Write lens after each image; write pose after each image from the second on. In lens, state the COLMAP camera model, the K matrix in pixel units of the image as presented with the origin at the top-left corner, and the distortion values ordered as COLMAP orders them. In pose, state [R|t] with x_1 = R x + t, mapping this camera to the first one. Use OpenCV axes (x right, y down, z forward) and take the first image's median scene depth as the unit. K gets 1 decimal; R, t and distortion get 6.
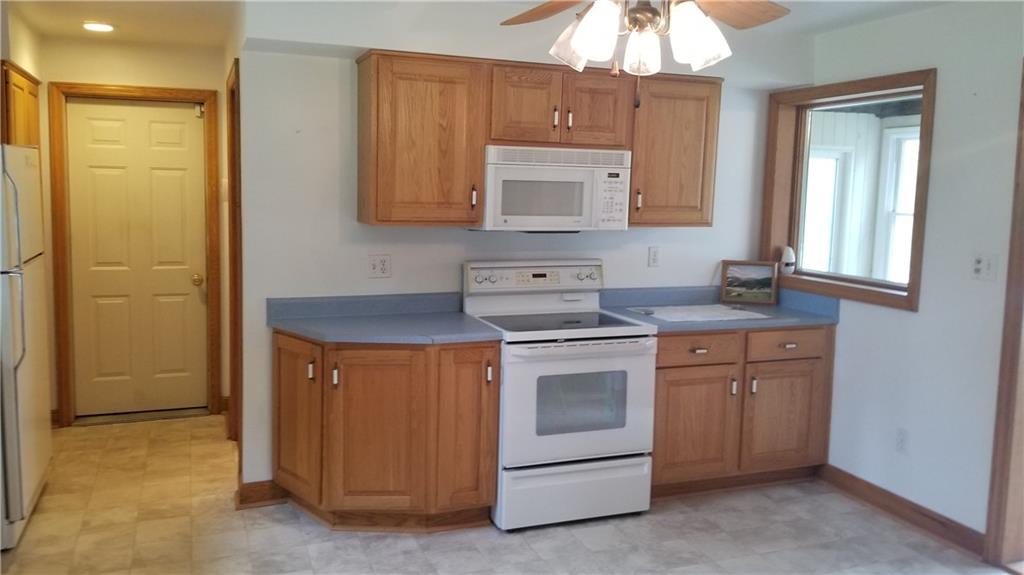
lens RADIAL K [[804.4, 0, 507.9], [0, 804.4, 285.8], [0, 0, 1]] dist [-0.009804, -0.033755]
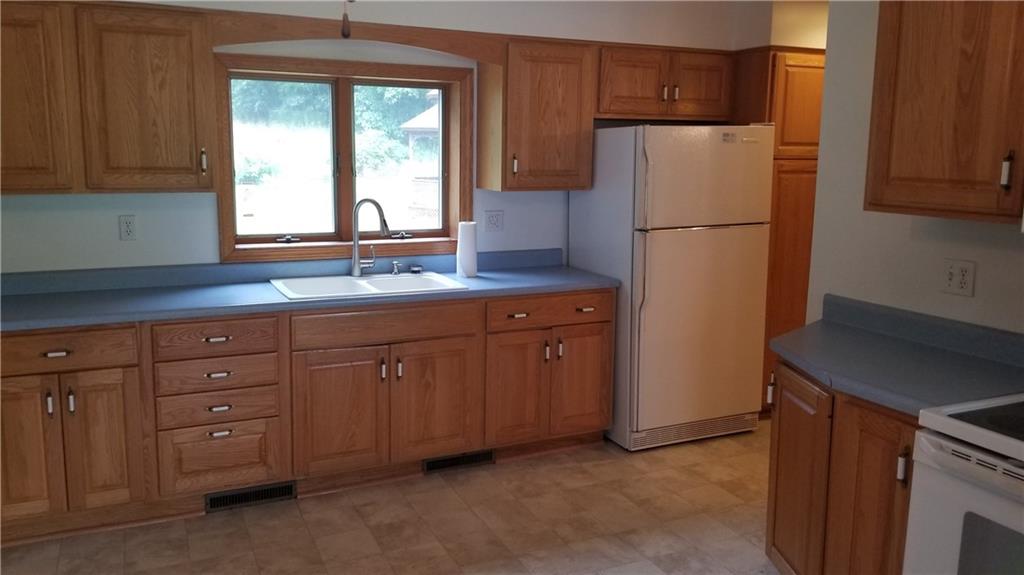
lens RADIAL K [[804.4, 0, 508.6], [0, 804.4, 285.6], [0, 0, 1]] dist [-0.009804, -0.033755]
pose [[0.023848, 0.141125, -0.989704, 0.526081], [-0.123135, 0.982862, 0.137183, -0.067449], [0.992103, 0.118596, 0.040816, 0.656799]]
